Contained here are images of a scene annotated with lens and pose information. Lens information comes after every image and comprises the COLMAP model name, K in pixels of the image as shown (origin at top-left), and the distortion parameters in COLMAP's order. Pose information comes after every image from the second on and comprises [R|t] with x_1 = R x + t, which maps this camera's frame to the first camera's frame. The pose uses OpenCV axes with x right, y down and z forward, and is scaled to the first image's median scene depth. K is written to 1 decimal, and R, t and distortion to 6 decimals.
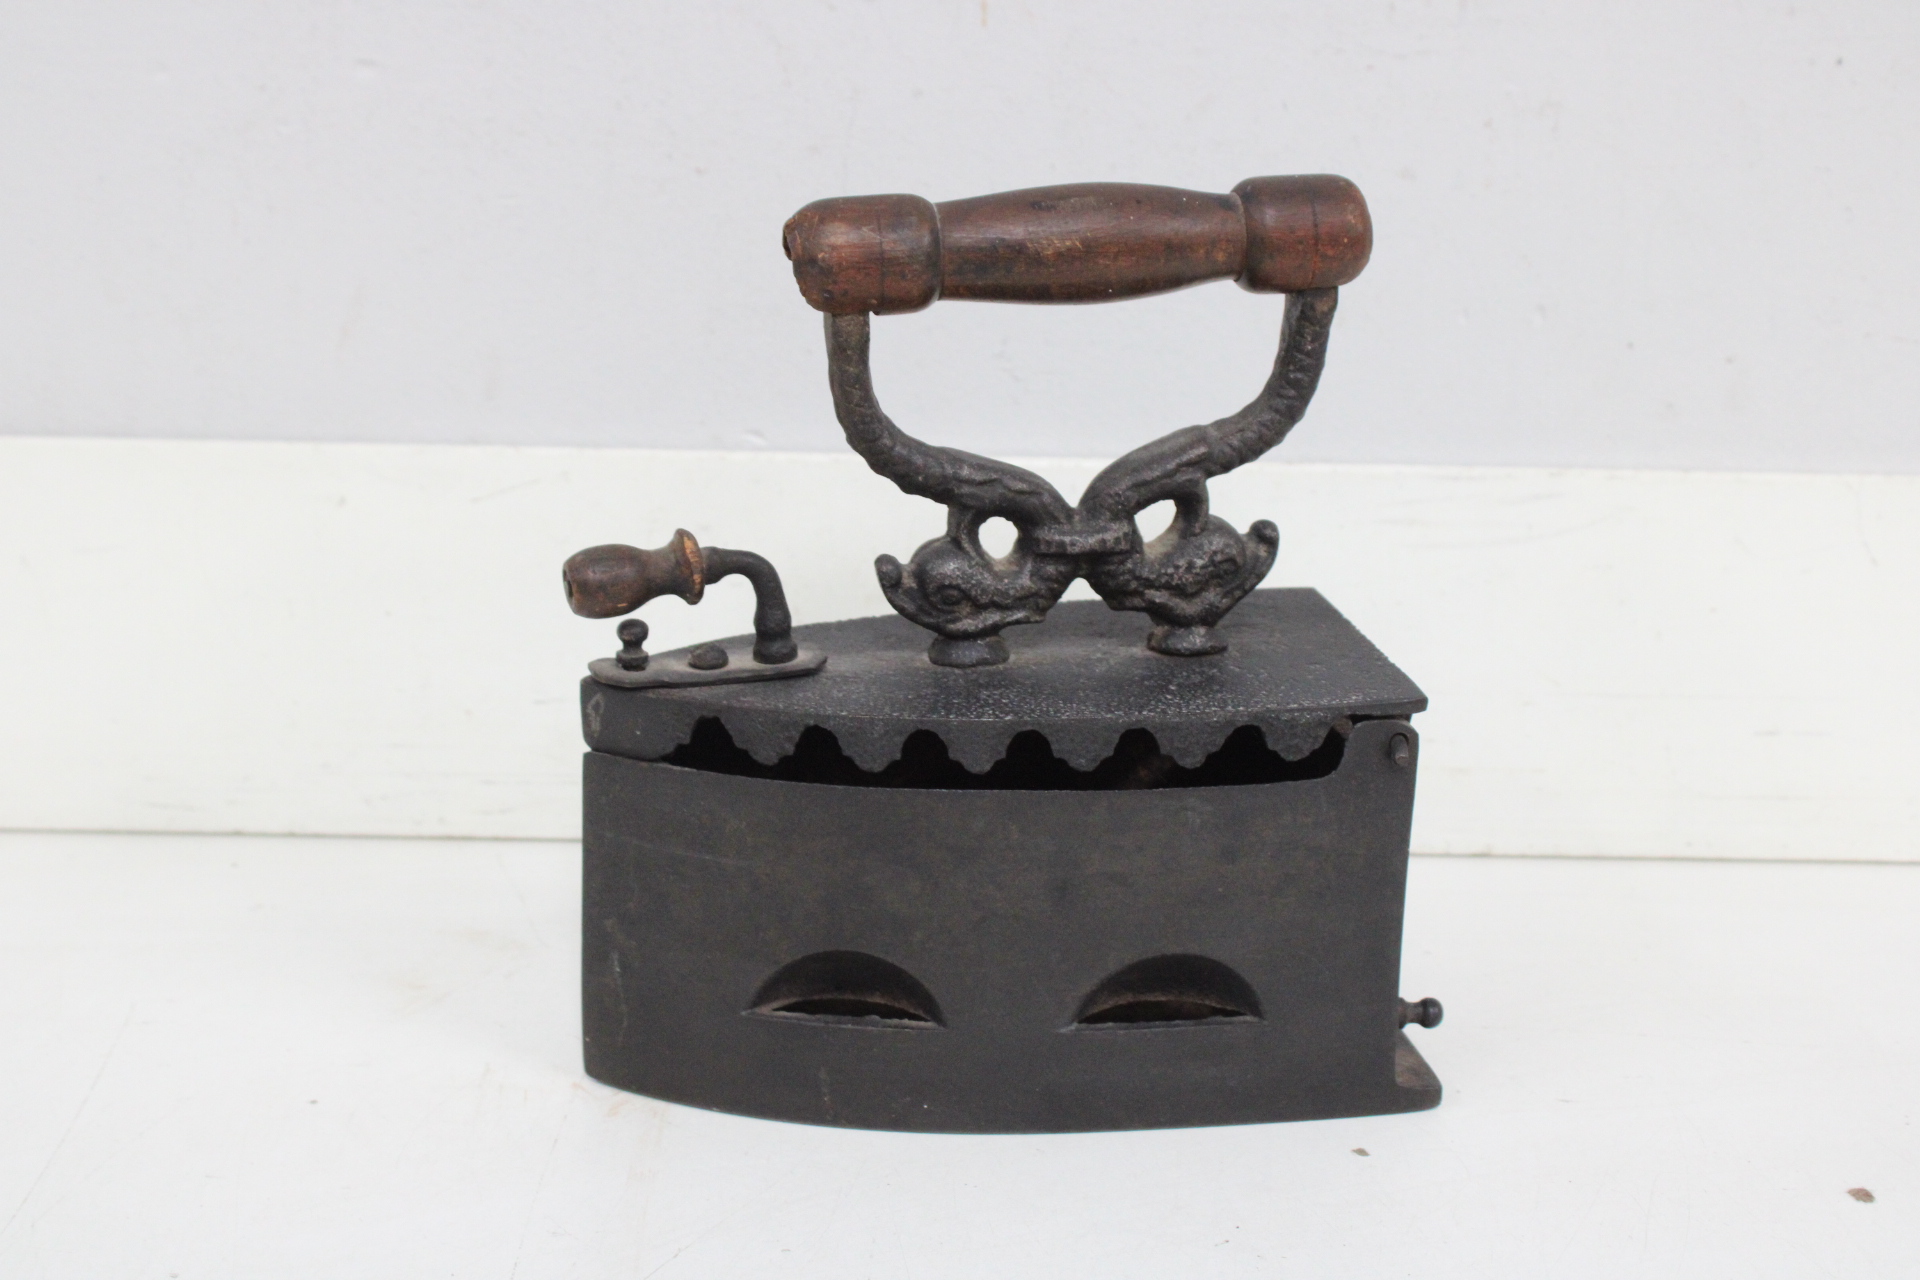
lens RADIAL K [[3385.0, 0, 964.7], [0, 3385.0, 657.6], [0, 0, 1]] dist [-0.016074, 0.000000]
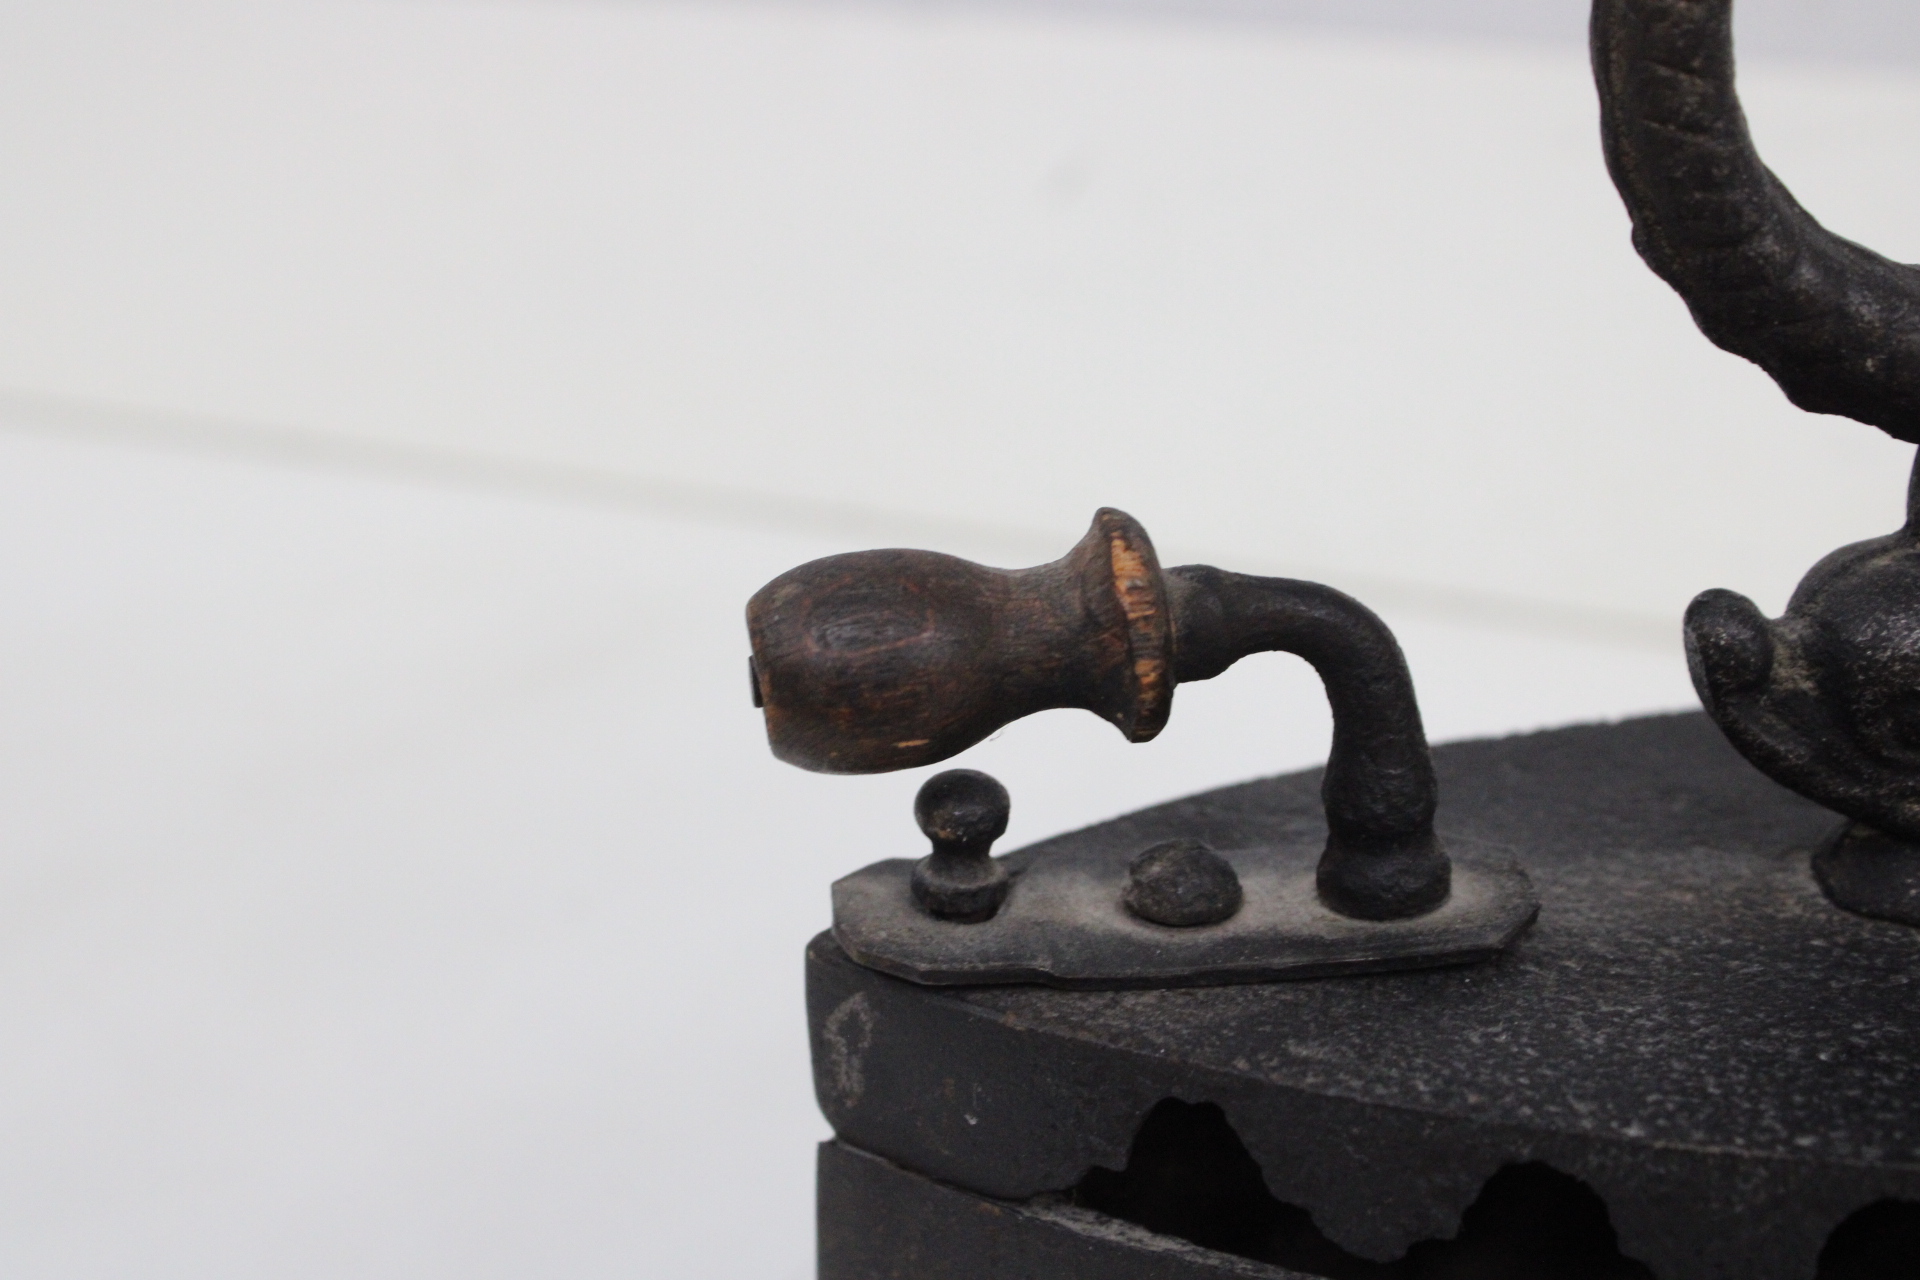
lens RADIAL K [[3385.0, 0, 950.2], [0, 3385.0, 632.2], [0, 0, 1]] dist [-0.016074, 0.000000]
pose [[0.993537, 0.016773, -0.112260, -0.061832], [-0.012289, 0.999103, 0.040523, -0.039343], [0.112839, -0.038882, 0.992852, 0.669999]]
